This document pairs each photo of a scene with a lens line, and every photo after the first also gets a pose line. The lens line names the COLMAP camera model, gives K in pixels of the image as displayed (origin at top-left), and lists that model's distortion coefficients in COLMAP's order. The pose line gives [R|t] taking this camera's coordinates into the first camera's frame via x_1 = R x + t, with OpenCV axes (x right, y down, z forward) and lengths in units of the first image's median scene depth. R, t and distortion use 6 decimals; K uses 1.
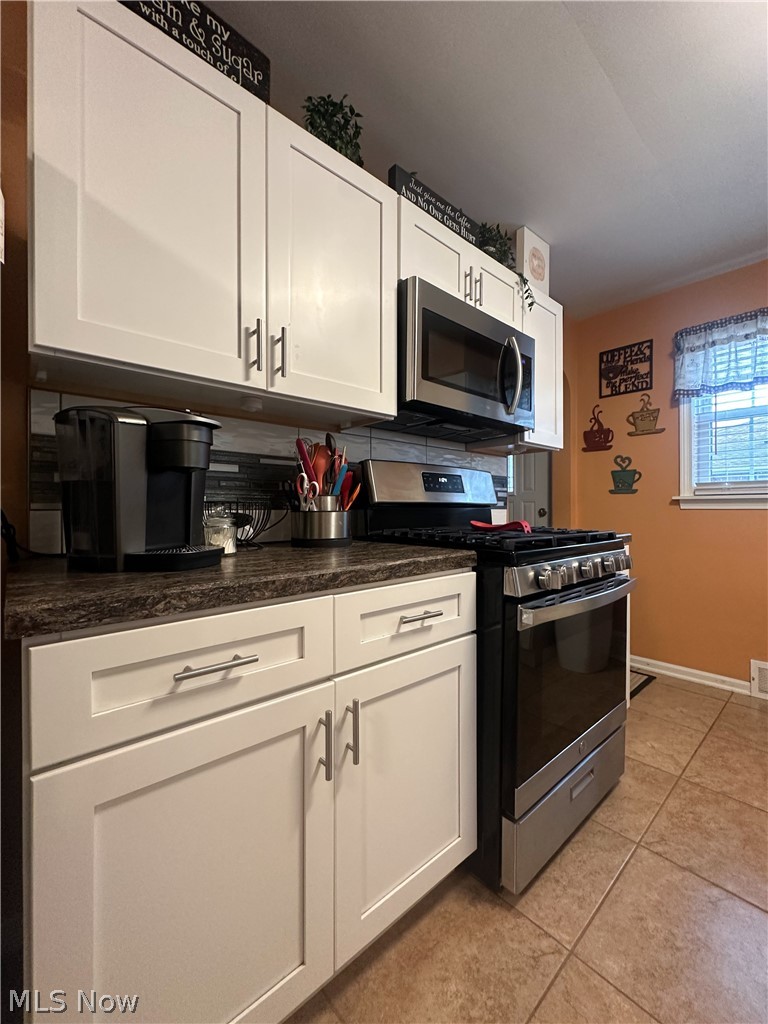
lens RADIAL K [[396.6, 0, 345.0], [0, 396.6, 511.3], [0, 0, 1]] dist [-0.002967, 0.000367]
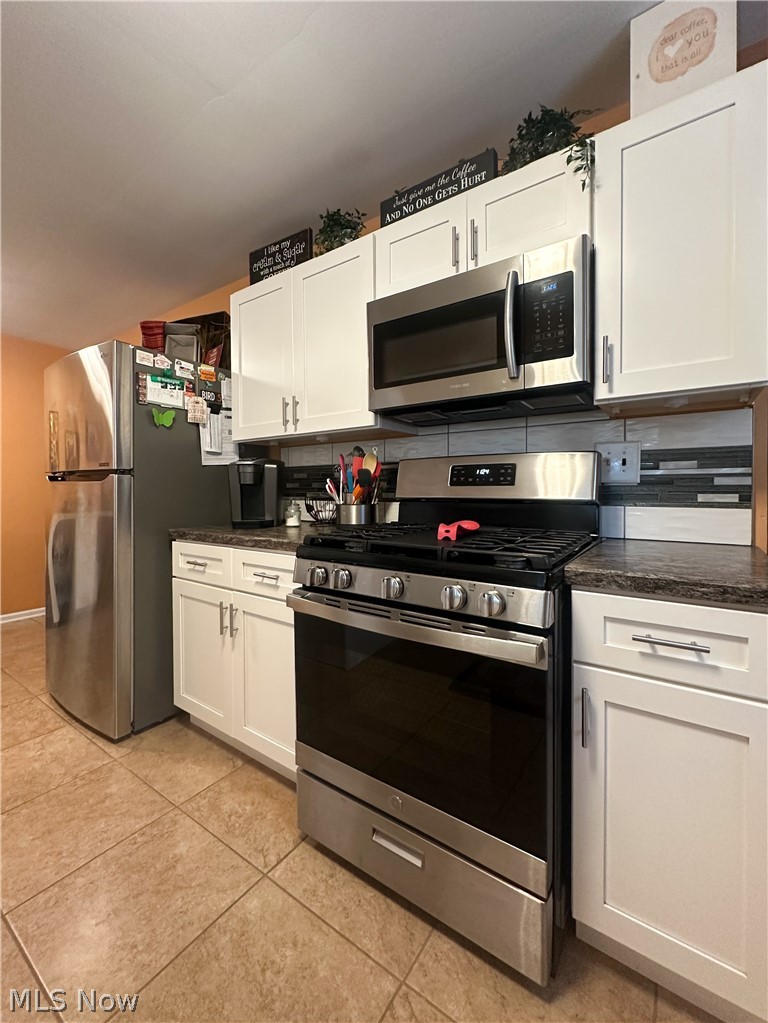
lens RADIAL K [[426.8, 0, 431.0], [0, 426.8, 495.0], [0, 0, 1]] dist [-0.000168, 0.000142]
pose [[0.323556, 0.016806, -0.946060, 1.622809], [-0.000798, 0.999847, 0.017489, -0.065796], [0.946209, -0.004904, 0.323519, 0.879045]]
